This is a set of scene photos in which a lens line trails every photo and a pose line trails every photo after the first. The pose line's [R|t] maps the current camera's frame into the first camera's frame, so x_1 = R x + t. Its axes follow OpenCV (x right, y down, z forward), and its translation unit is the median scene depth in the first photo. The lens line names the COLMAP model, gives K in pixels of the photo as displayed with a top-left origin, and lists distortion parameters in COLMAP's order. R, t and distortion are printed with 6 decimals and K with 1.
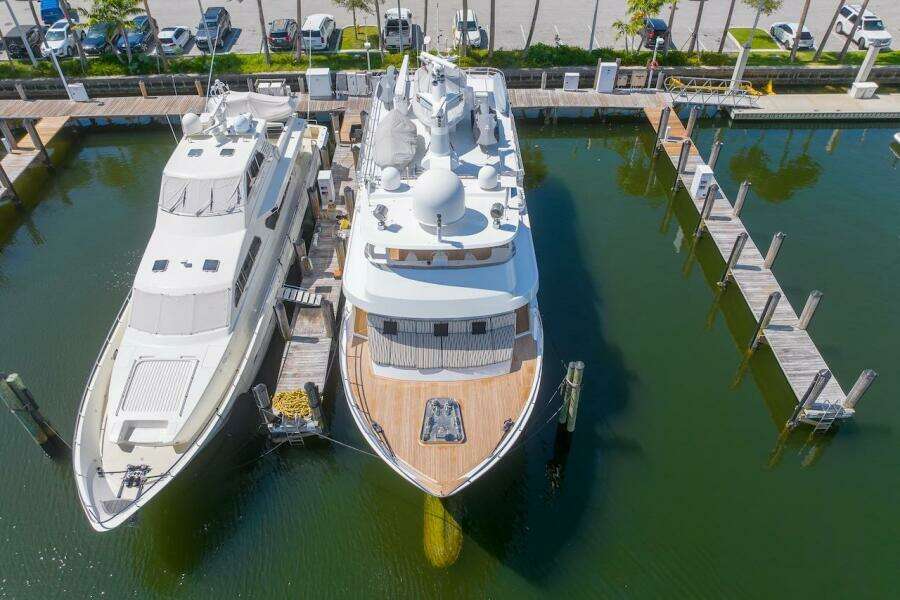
lens RADIAL K [[634.7, 0, 450.0], [0, 634.7, 300.0], [0, 0, 1]] dist [-0.051812, -0.001739]
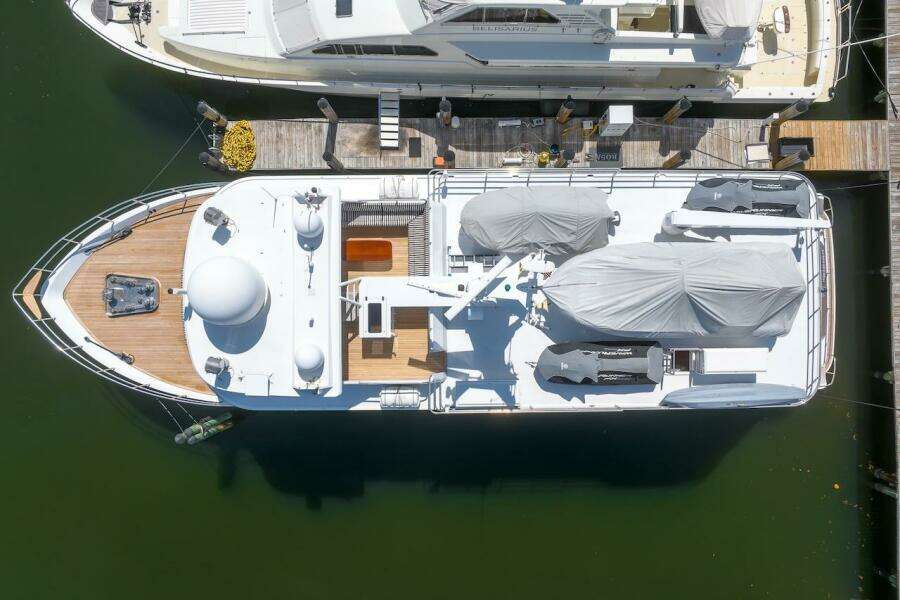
lens RADIAL K [[634.7, 0, 450.0], [0, 634.7, 300.0], [0, 0, 1]] dist [-0.051812, -0.001739]
pose [[-0.005004, 0.999890, 0.013976, -0.019888], [-0.679048, -0.013657, 0.733967, -0.864625], [0.734077, -0.005818, 0.679042, 0.646679]]
